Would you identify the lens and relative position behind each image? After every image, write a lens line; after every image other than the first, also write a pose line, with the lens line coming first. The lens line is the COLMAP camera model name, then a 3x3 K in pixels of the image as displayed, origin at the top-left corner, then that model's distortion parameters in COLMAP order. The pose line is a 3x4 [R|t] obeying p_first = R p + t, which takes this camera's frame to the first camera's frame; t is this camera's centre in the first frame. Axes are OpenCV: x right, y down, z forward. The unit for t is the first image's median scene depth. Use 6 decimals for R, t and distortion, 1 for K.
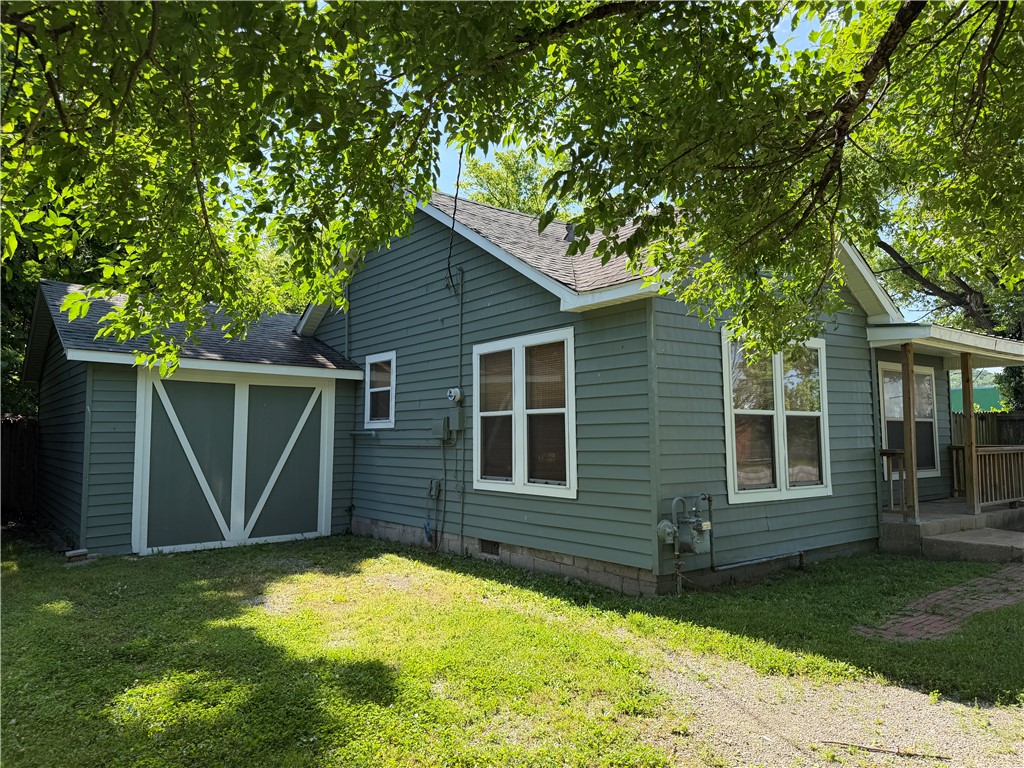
lens RADIAL K [[721.9, 0, 515.4], [0, 721.9, 379.9], [0, 0, 1]] dist [0.048211, -0.069212]
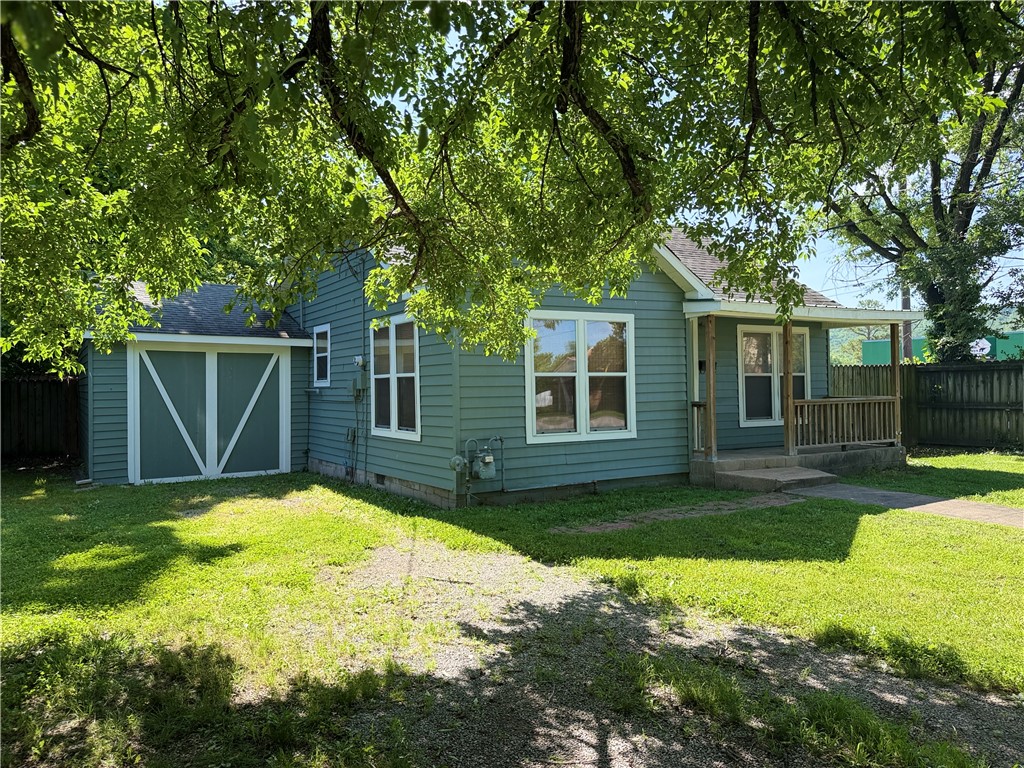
lens RADIAL K [[748.2, 0, 517.6], [0, 748.2, 387.0], [0, 0, 1]] dist [0.044197, -0.057662]
pose [[0.994678, -0.008130, -0.102716, 0.329663], [0.016235, 0.996796, 0.078320, -0.032326], [0.101750, -0.079570, 0.991623, -0.278390]]
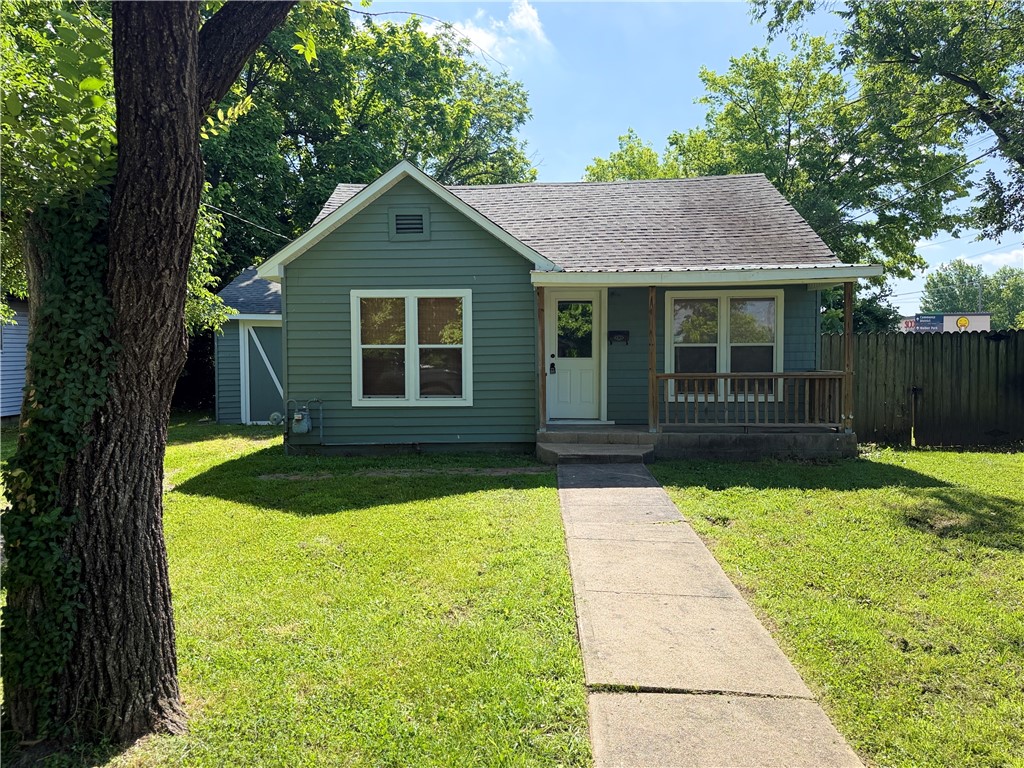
lens RADIAL K [[748.2, 0, 504.8], [0, 748.2, 384.3], [0, 0, 1]] dist [0.044197, -0.057662]
pose [[0.775241, 0.025112, -0.631166, 1.224452], [0.051633, 0.993346, 0.102941, -0.019370], [0.629551, -0.112394, 0.768786, -0.018211]]
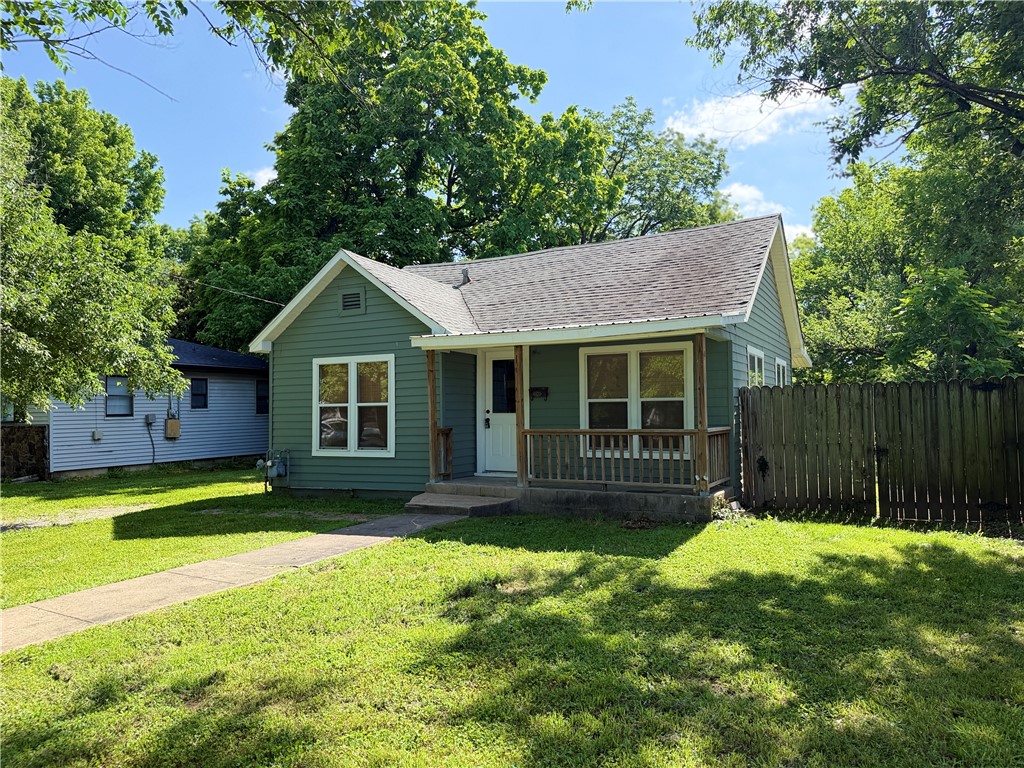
lens RADIAL K [[721.9, 0, 521.3], [0, 721.9, 374.8], [0, 0, 1]] dist [0.048211, -0.069212]
pose [[0.440443, -0.044439, -0.896680, 1.721338], [0.081135, 0.996657, -0.009541, 0.020549], [0.894107, -0.068550, 0.442577, 0.528450]]
